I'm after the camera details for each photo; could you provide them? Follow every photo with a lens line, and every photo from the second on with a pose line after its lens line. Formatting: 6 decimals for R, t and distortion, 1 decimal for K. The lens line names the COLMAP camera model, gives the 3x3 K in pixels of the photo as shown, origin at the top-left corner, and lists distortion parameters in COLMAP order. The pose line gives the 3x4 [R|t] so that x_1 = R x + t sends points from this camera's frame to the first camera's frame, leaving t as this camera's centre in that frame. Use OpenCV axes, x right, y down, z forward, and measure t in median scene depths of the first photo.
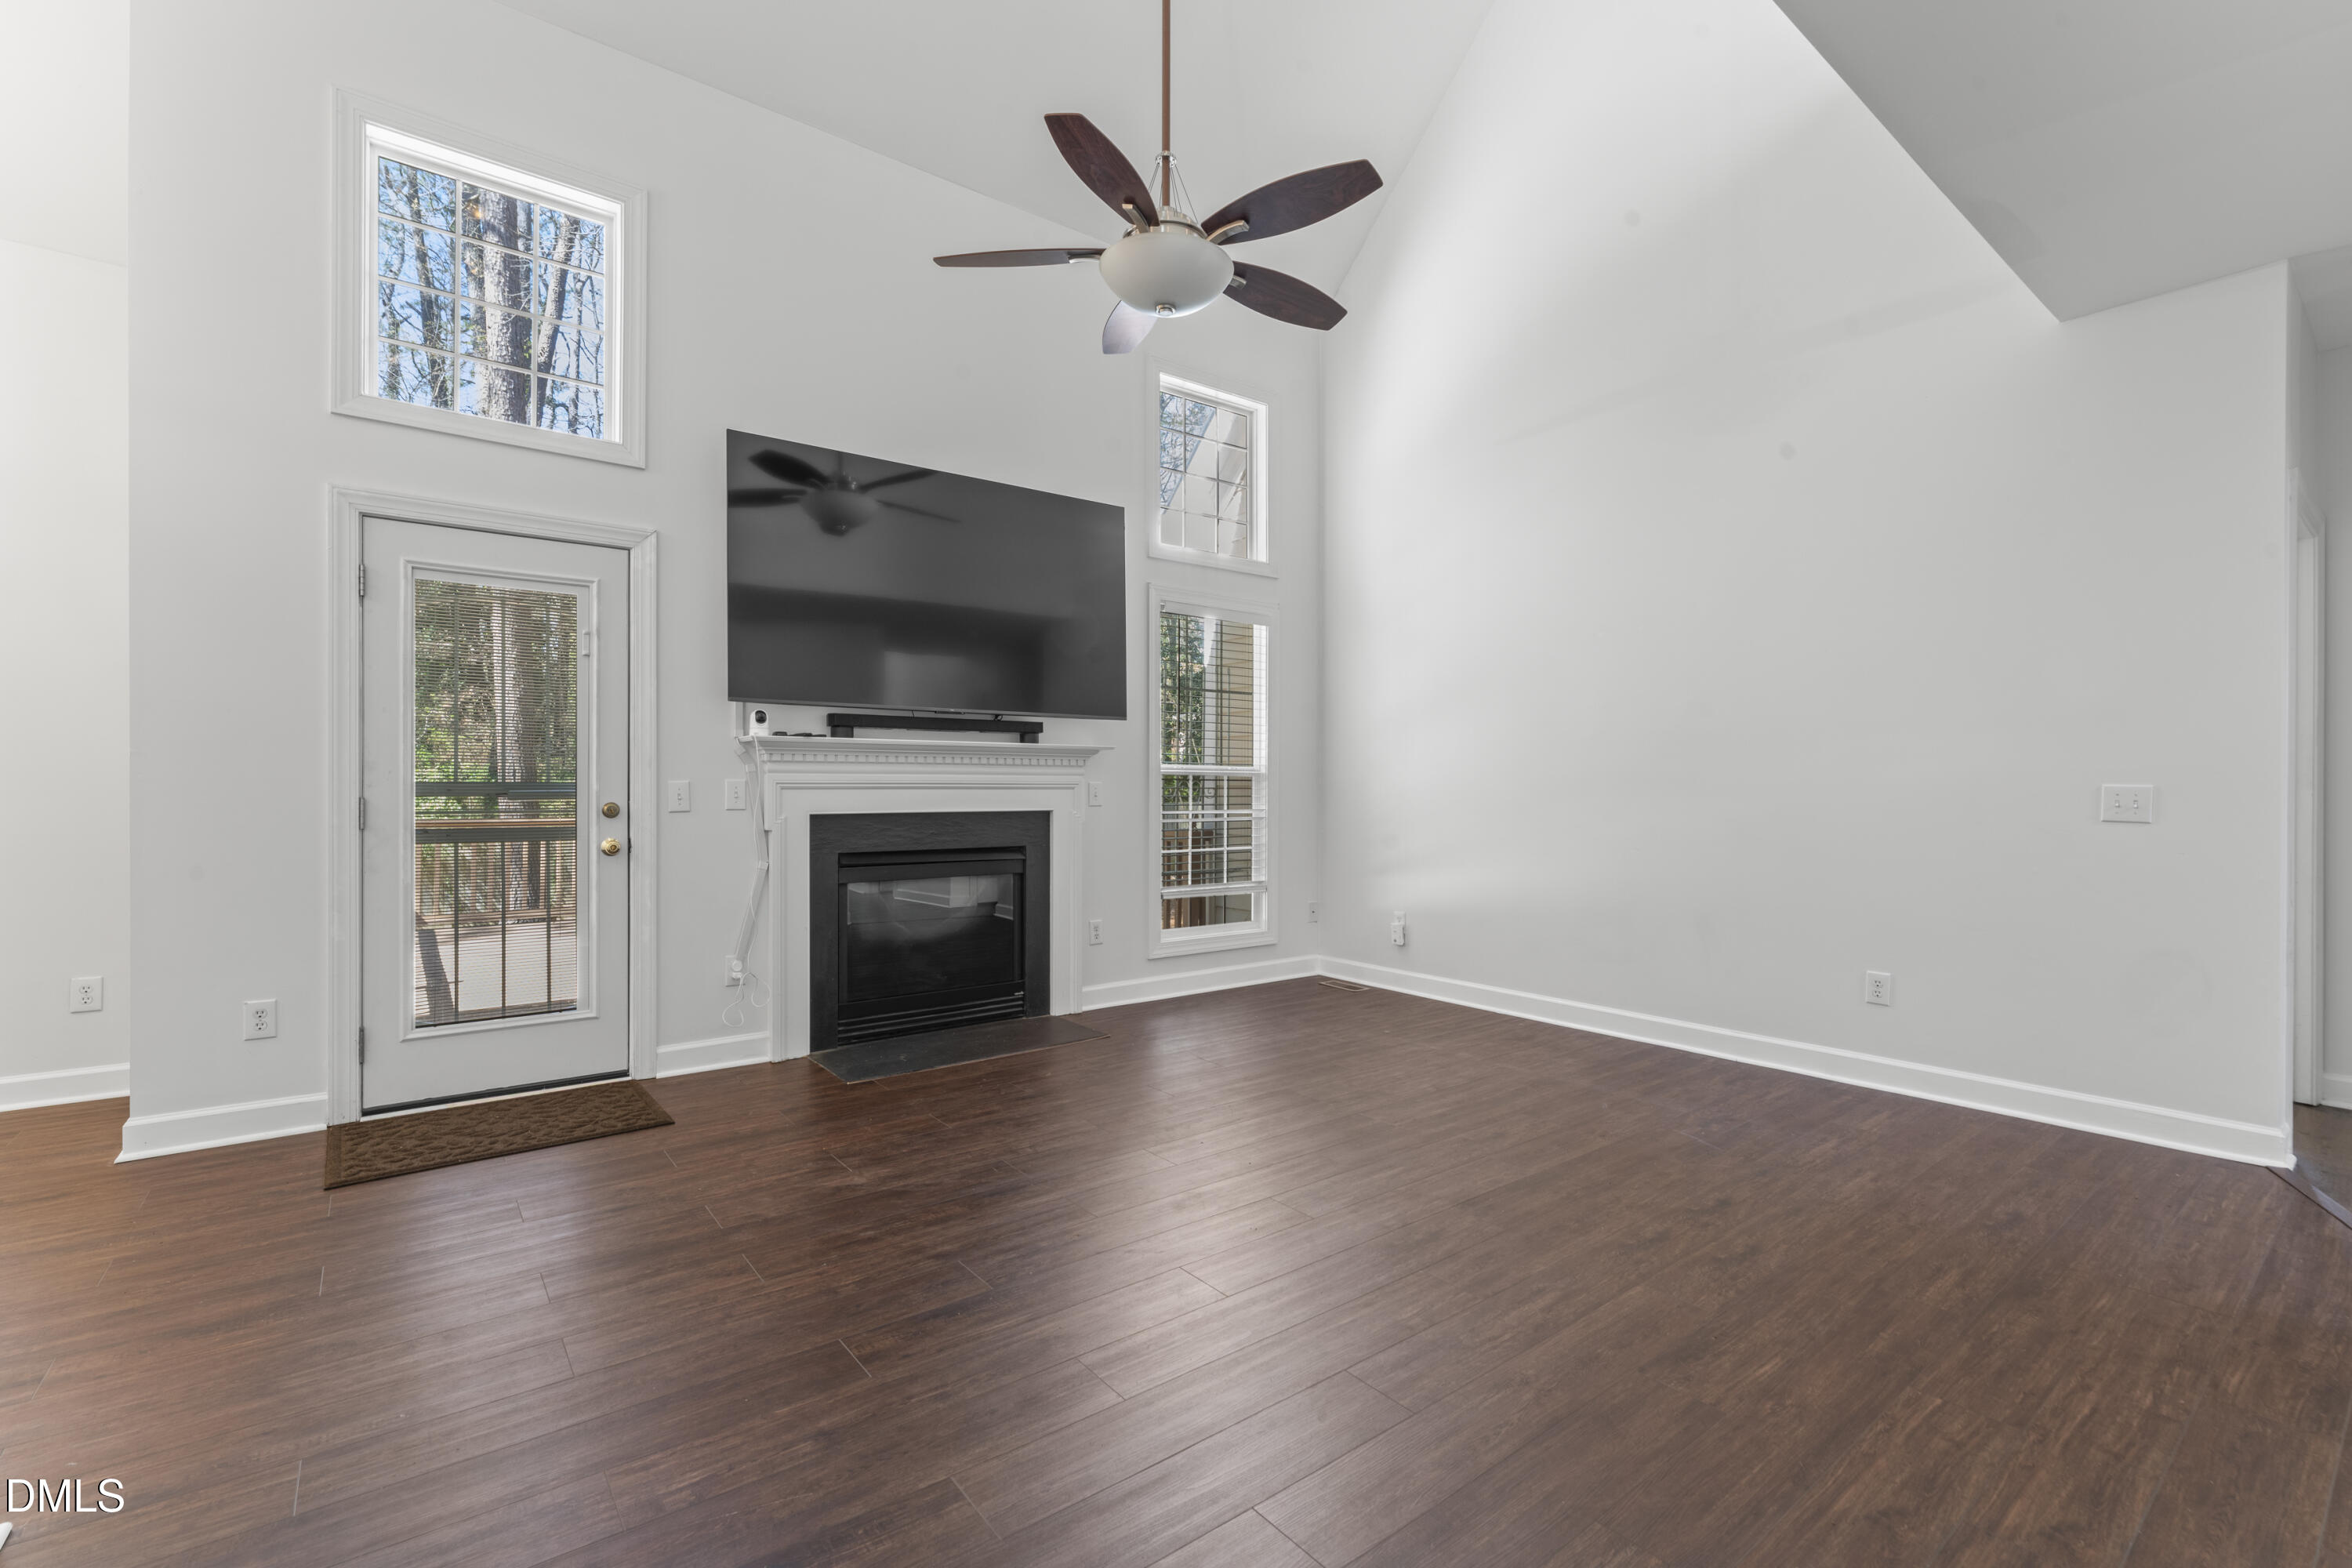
lens RADIAL K [[1023.1, 0, 1171.6], [0, 1023.1, 795.7], [0, 0, 1]] dist [-0.007283, -0.000601]
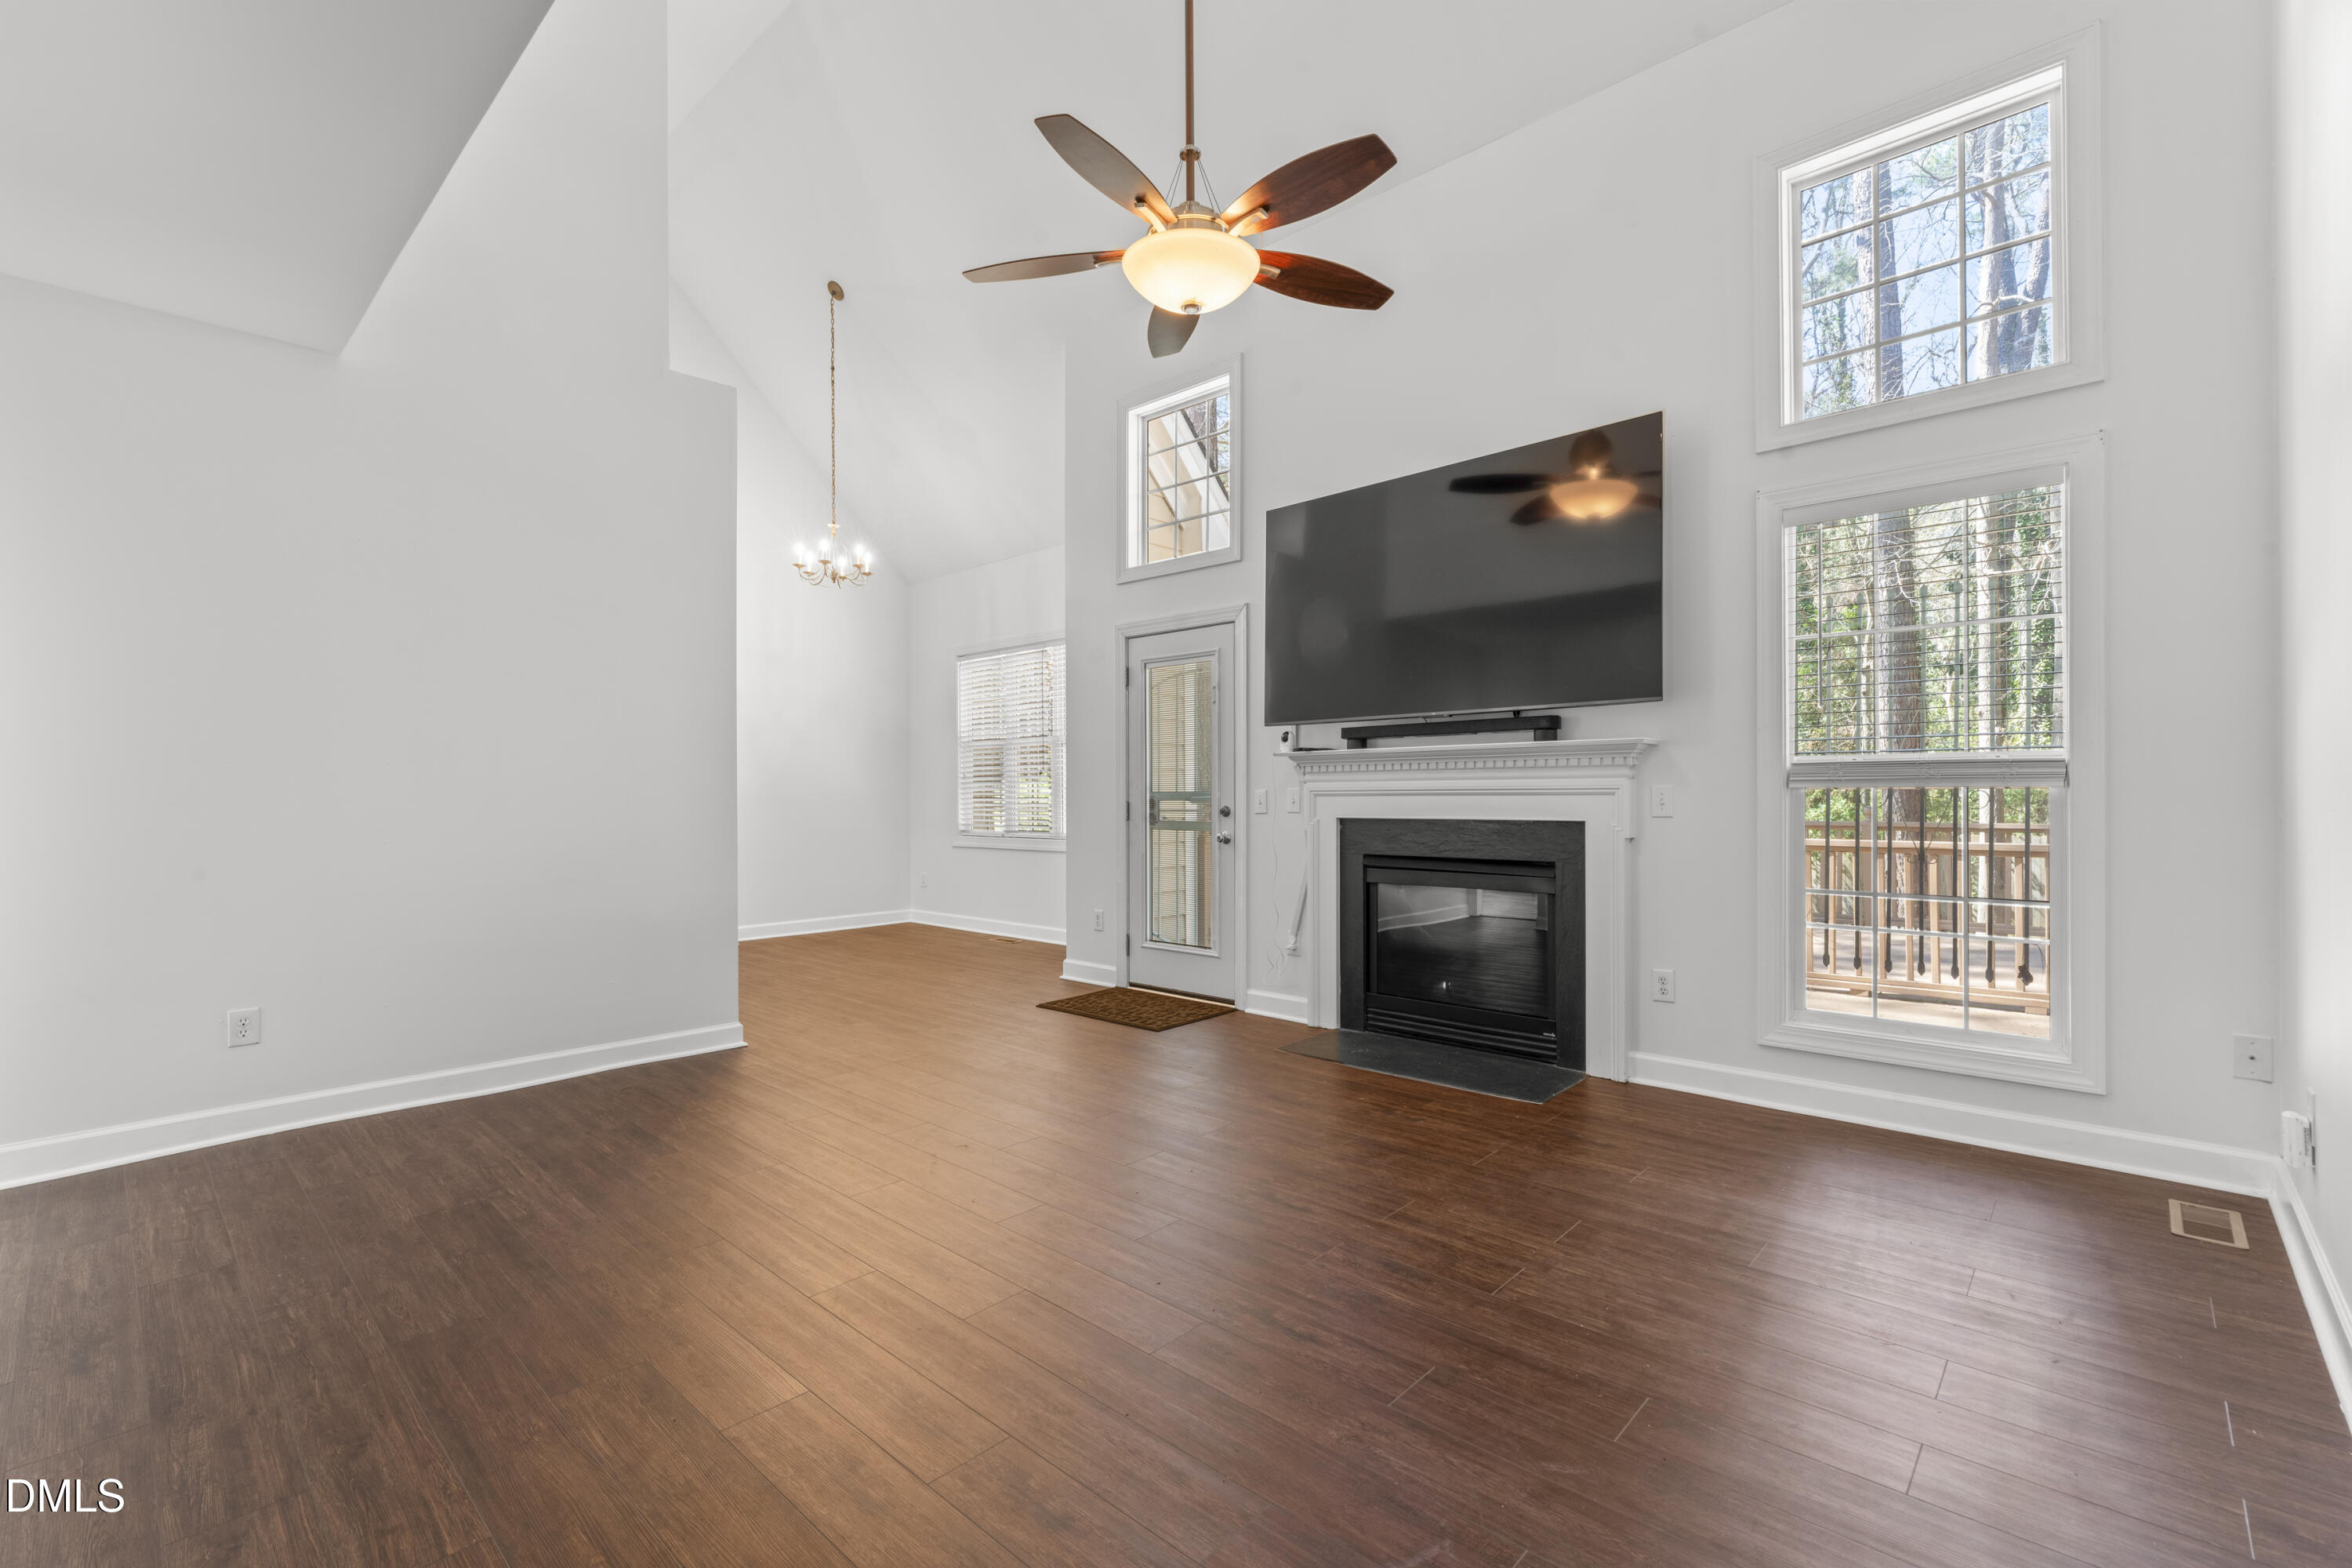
lens RADIAL K [[1018.9, 0, 1176.0], [0, 1018.9, 784.0], [0, 0, 1]] dist [0.000269, 0.000267]
pose [[0.160229, -0.010837, -0.987020, 0.820883], [-0.000777, 0.999938, -0.011105, -0.007569], [0.987080, 0.002546, 0.160211, 0.710604]]
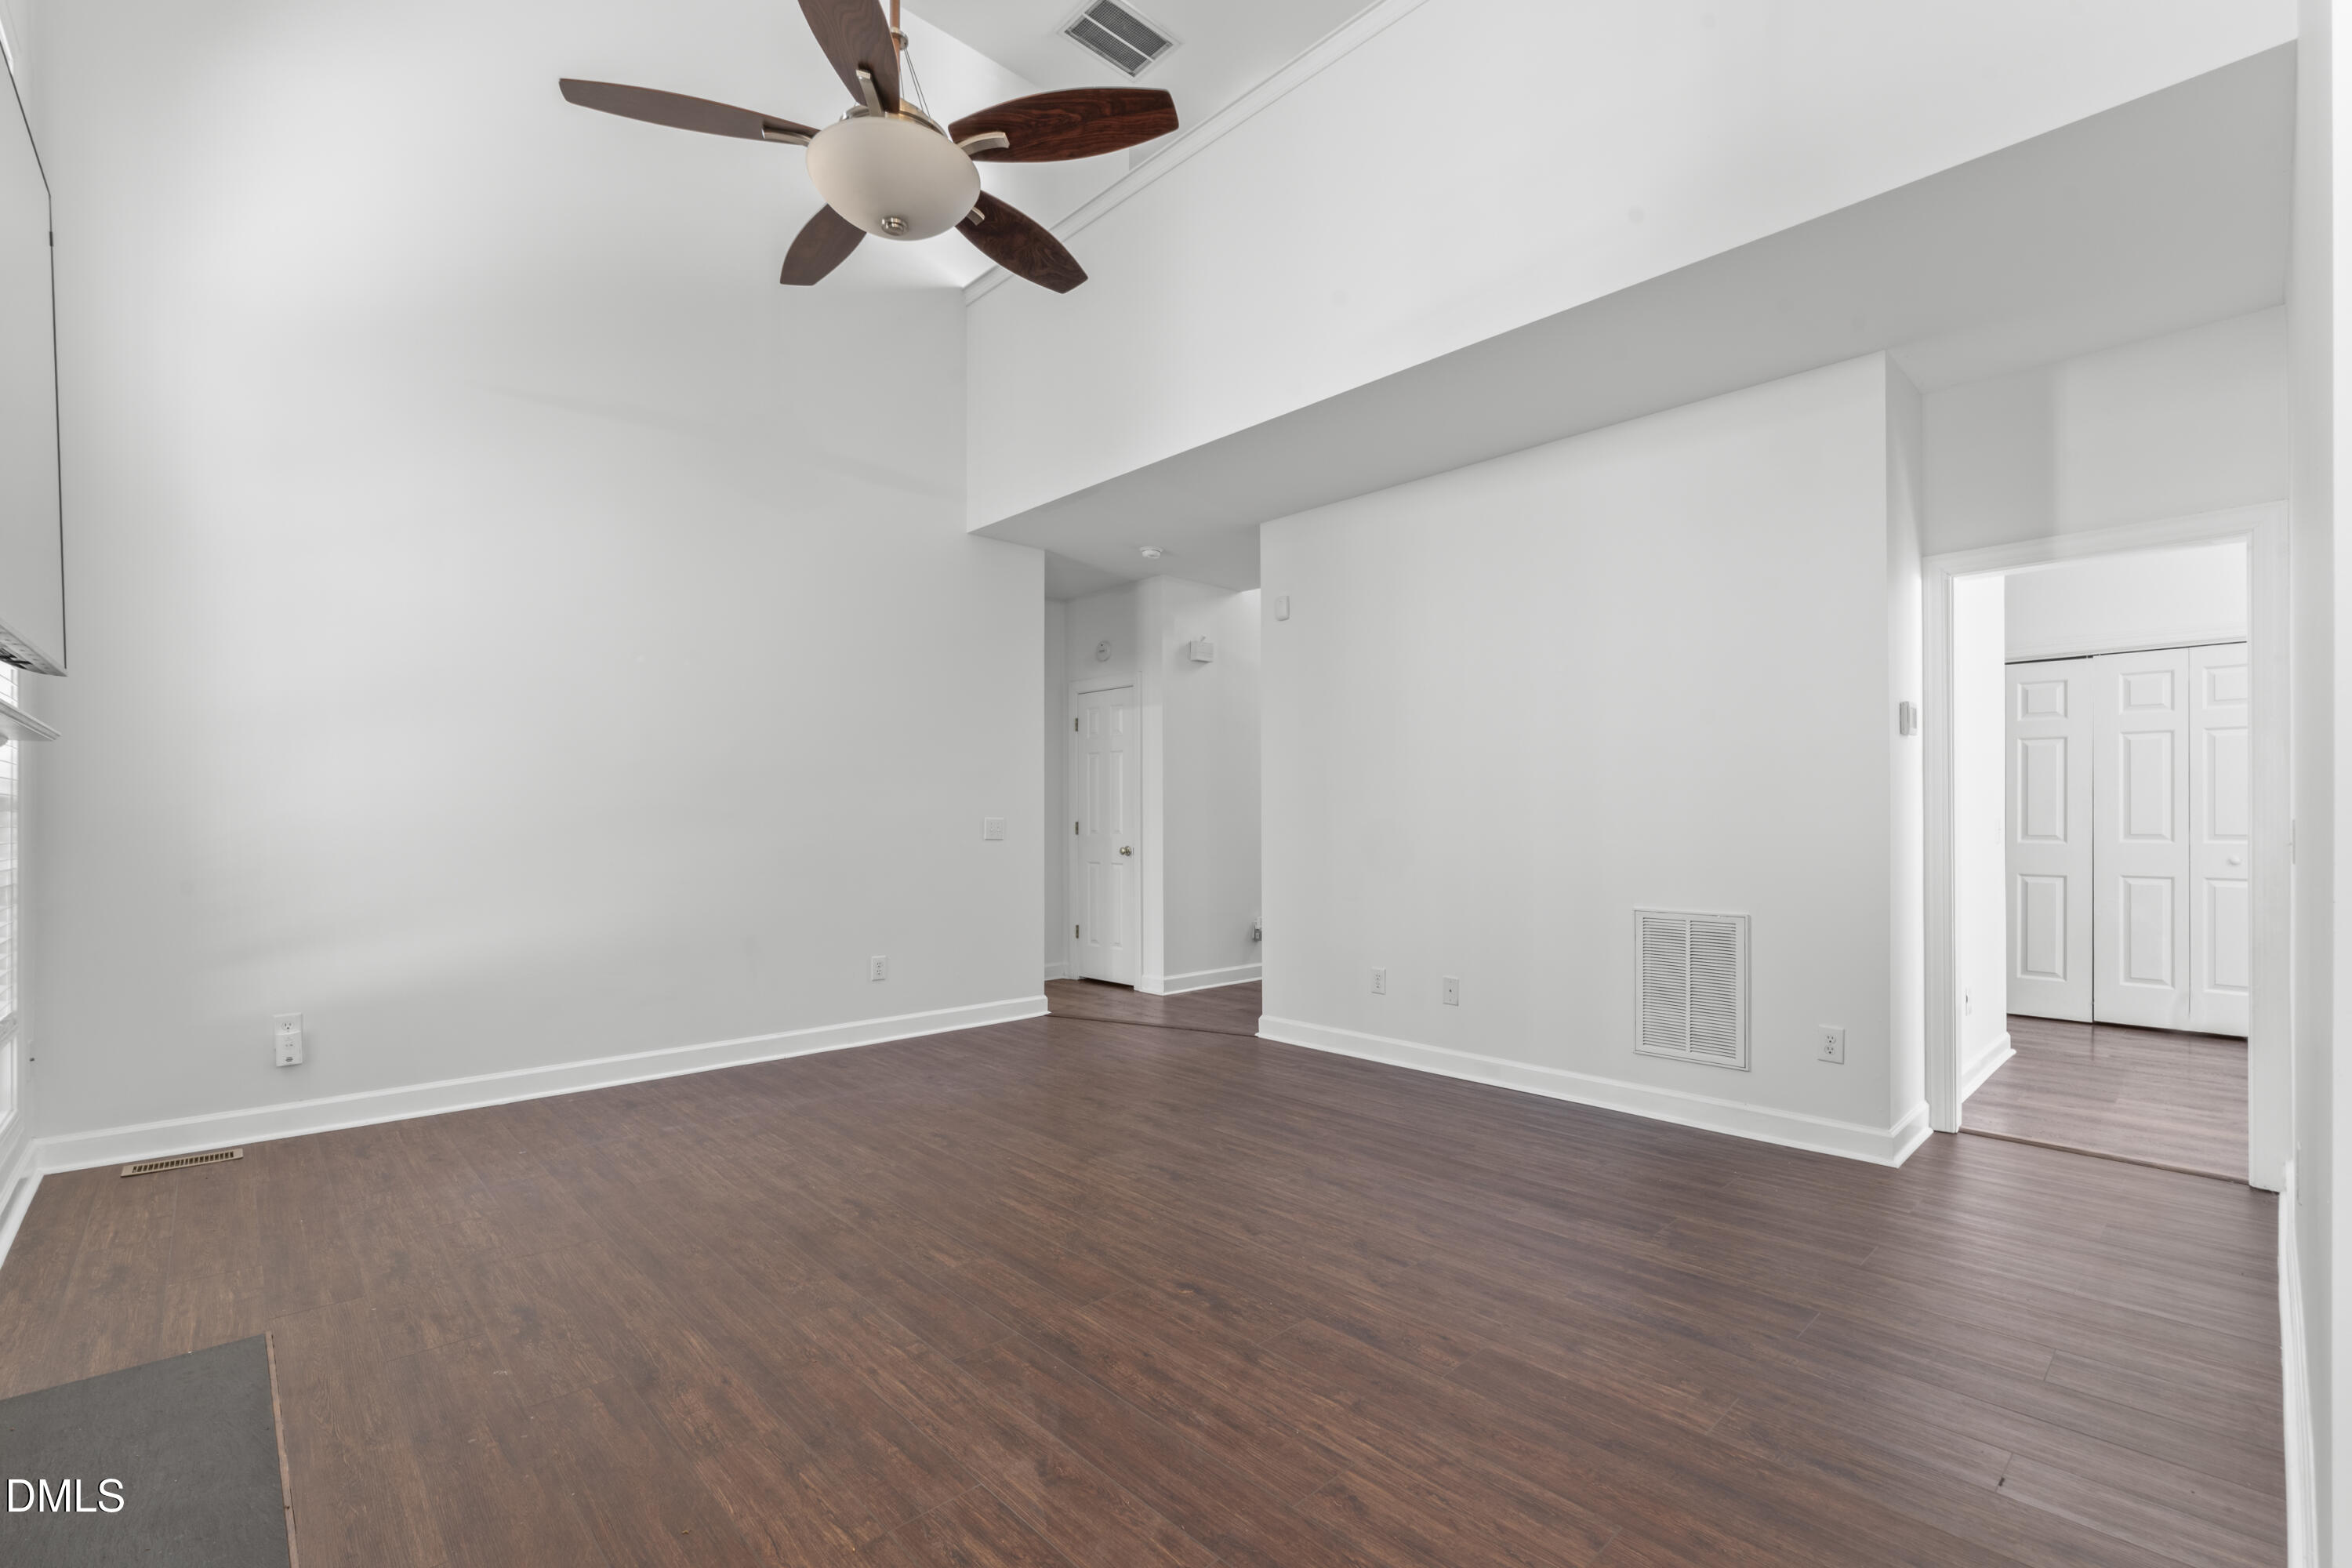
lens RADIAL K [[1027.6, 0, 1187.4], [0, 1027.6, 814.8], [0, 0, 1]] dist [-0.002875, -0.000263]
pose [[-0.101393, 0.000384, 0.994846, -0.711018], [0.008419, 0.999964, 0.000472, -0.012247], [-0.994811, 0.008423, -0.101392, 0.733381]]
